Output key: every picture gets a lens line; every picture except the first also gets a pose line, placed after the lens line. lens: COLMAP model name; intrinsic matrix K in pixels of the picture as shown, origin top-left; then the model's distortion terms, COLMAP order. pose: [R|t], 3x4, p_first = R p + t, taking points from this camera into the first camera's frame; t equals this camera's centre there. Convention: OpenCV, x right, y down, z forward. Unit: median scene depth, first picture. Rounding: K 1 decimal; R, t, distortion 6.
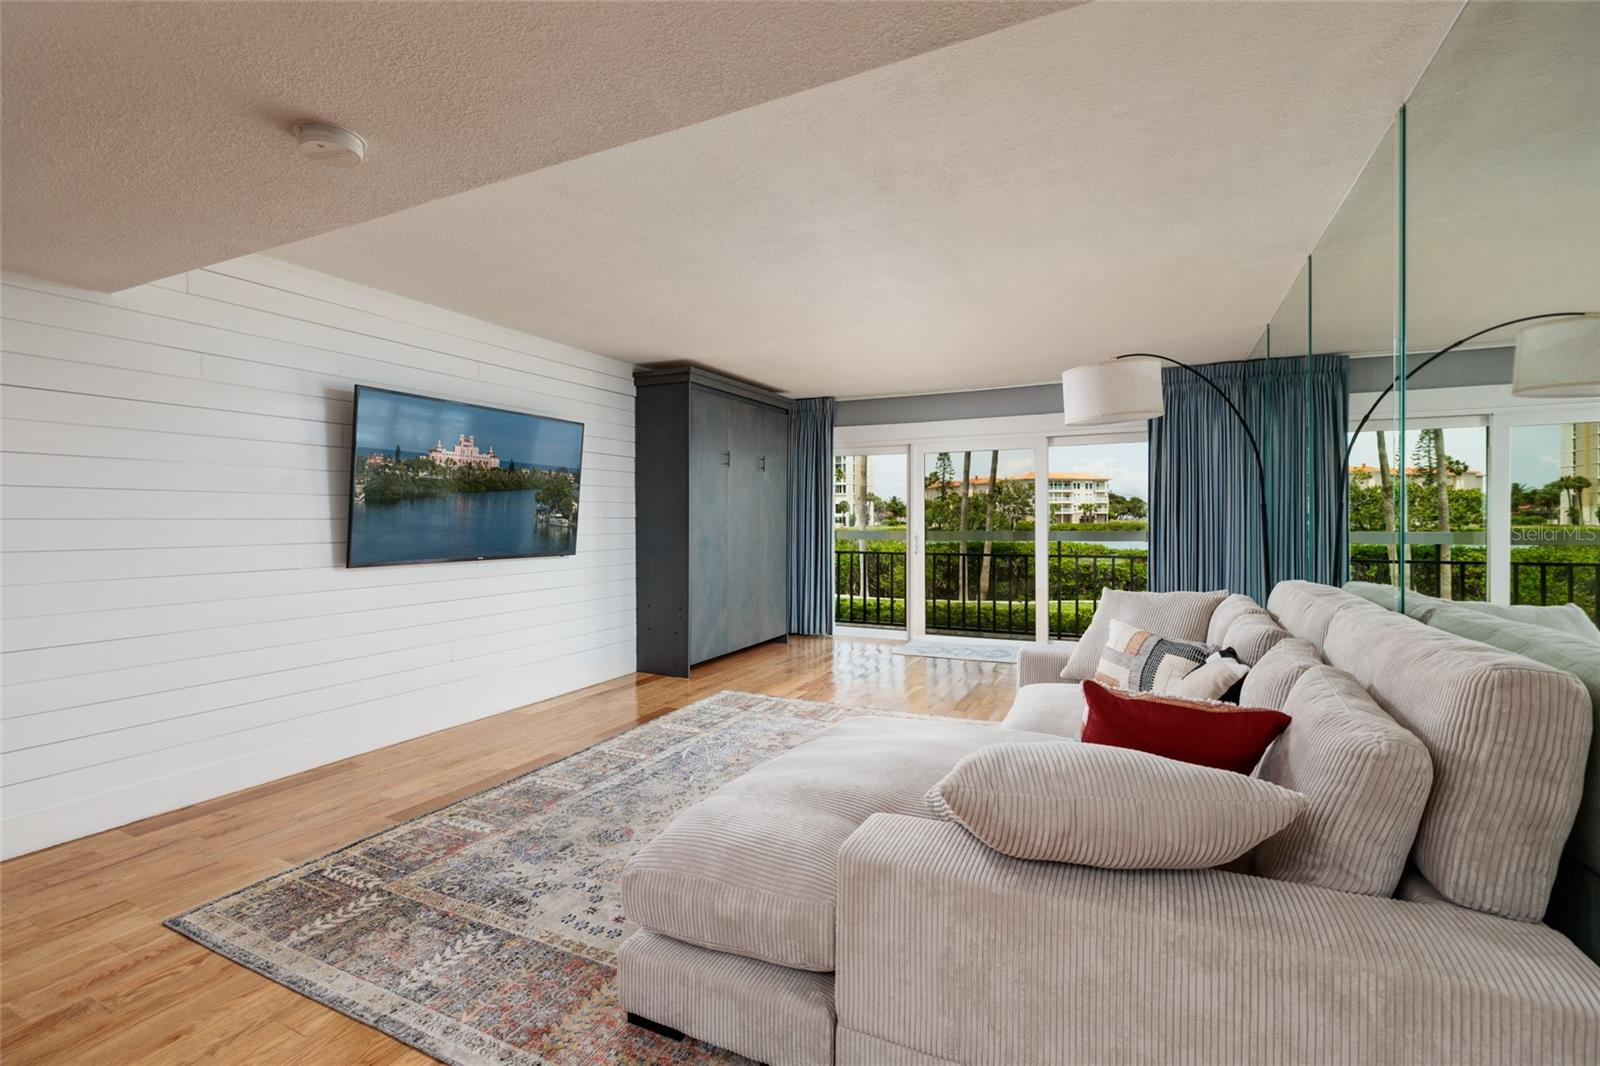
lens RADIAL K [[714.4, 0, 797.2], [0, 714.4, 515.9], [0, 0, 1]] dist [-0.003942, -0.000623]
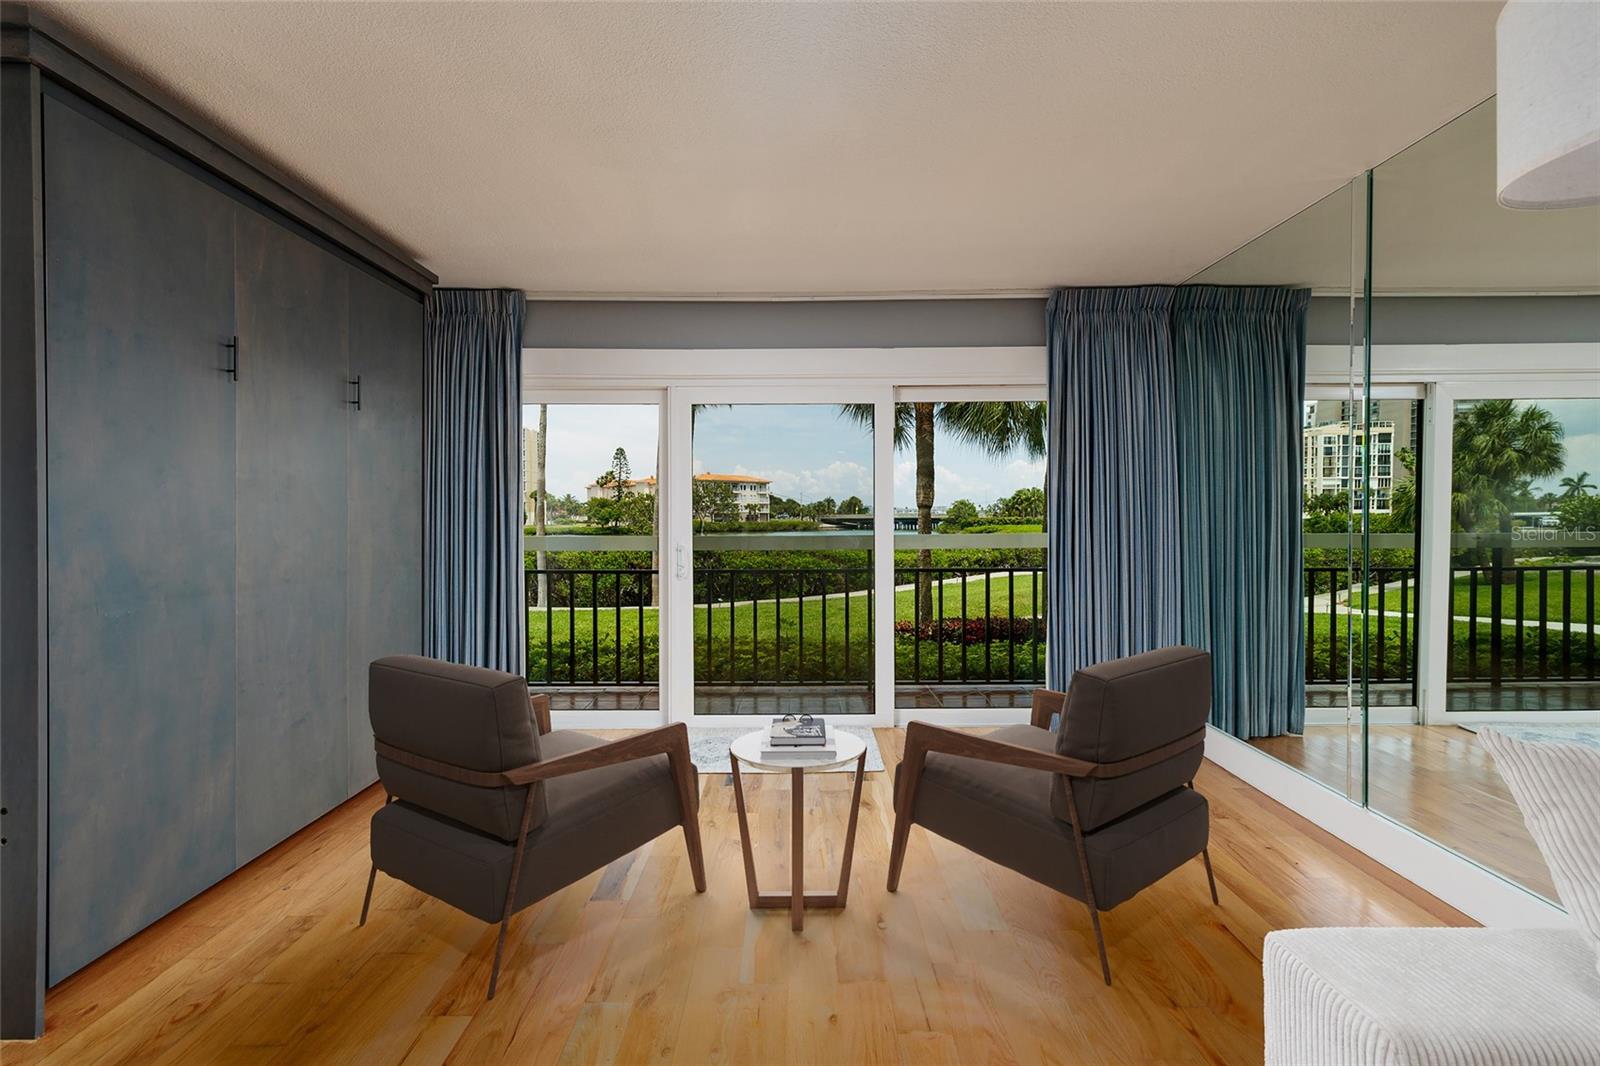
lens RADIAL K [[690.6, 0, 786.0], [0, 690.6, 520.8], [0, 0, 1]] dist [0.003451, 0.000515]
pose [[0.904912, -0.000163, 0.425599, 0.011661], [-0.003700, 0.999959, 0.008250, 0.001676], [-0.425583, -0.009041, 0.904874, 0.556835]]
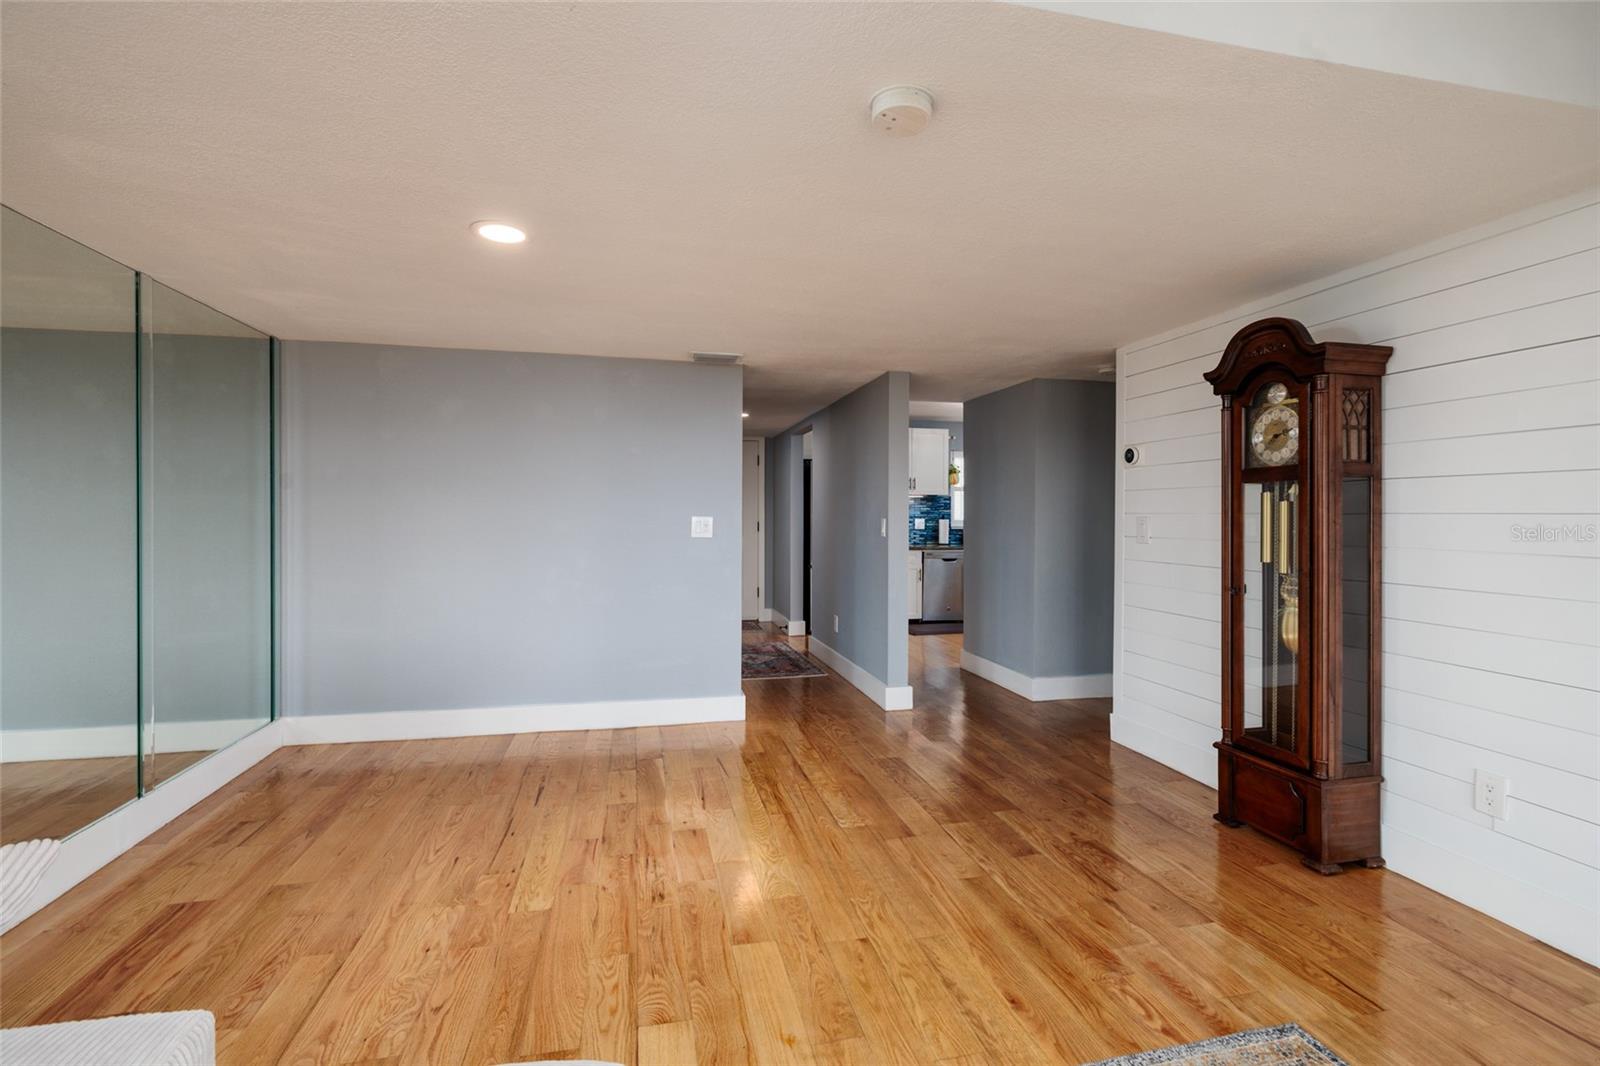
lens RADIAL K [[704.9, 0, 799.6], [0, 704.9, 518.5], [0, 0, 1]] dist [-0.001740, 0.000233]
pose [[-0.777330, 0.004889, -0.629074, 0.012039], [0.001272, 0.999980, 0.006200, 0.000237], [0.629091, 0.004019, -0.777321, 0.470097]]
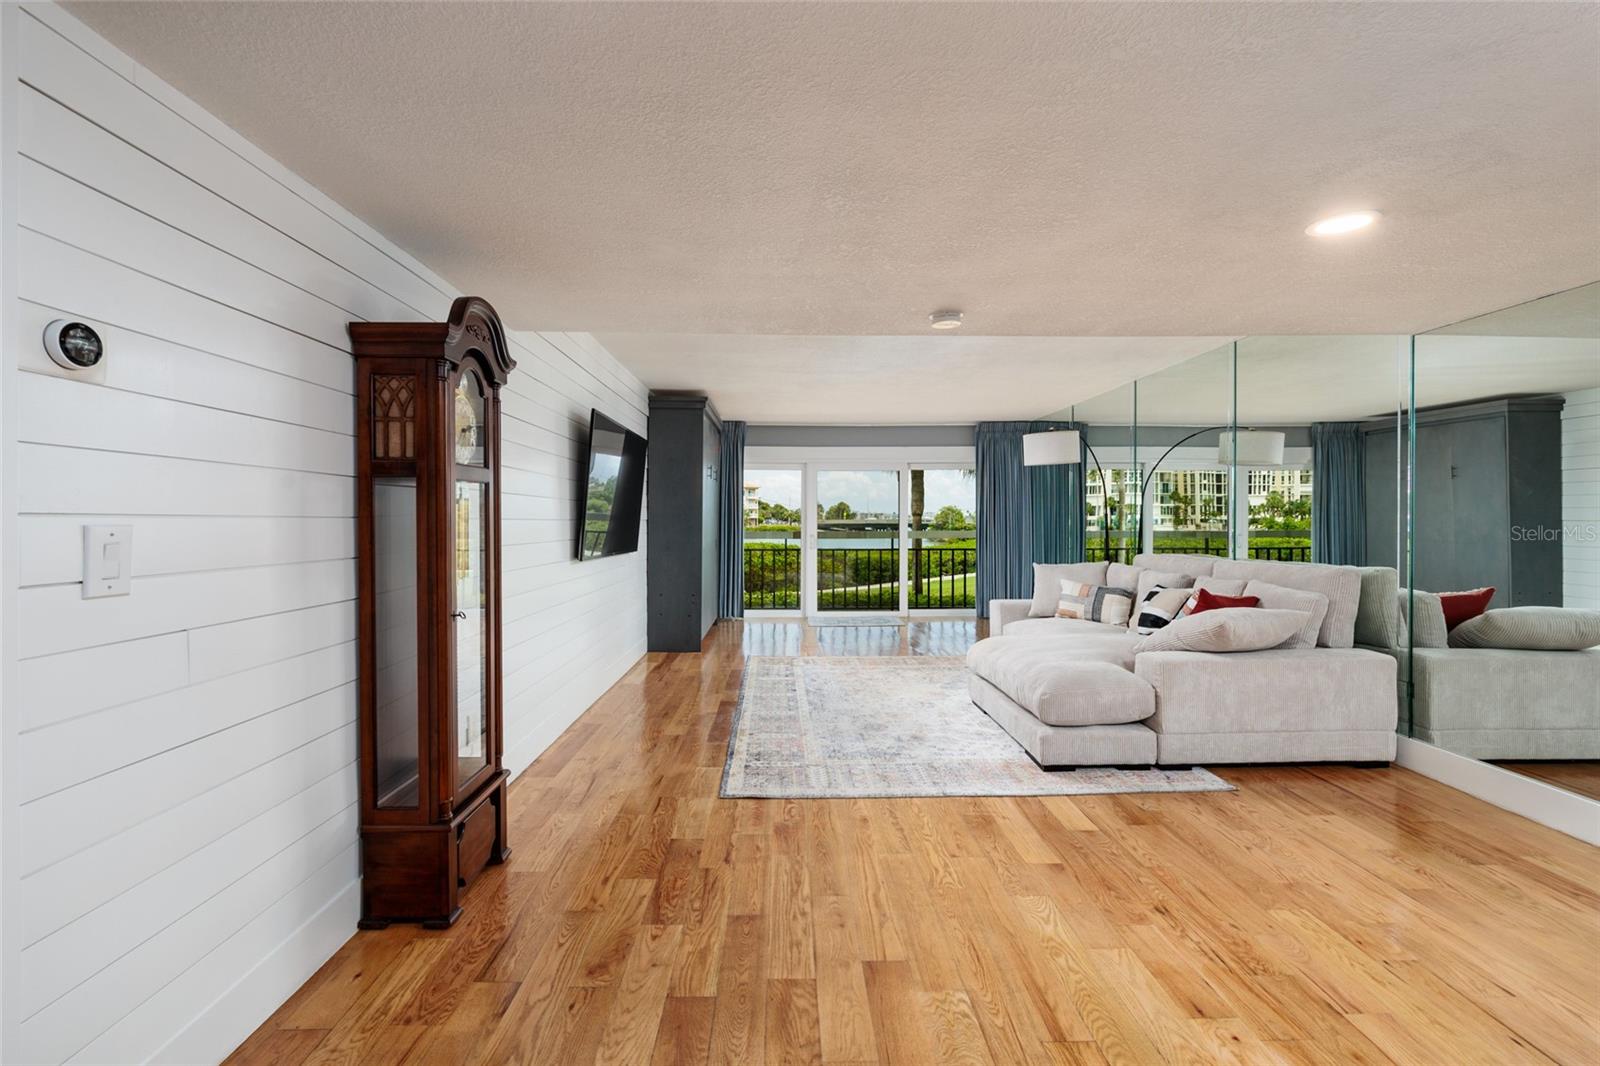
lens RADIAL K [[704.9, 0, 799.6], [0, 704.9, 518.5], [0, 0, 1]] dist [-0.001740, 0.000233]
pose [[0.887451, 0.004743, 0.460877, -0.526612], [-0.003795, 0.999988, -0.002985, 0.001444], [-0.460886, 0.000900, 0.887459, -0.133522]]
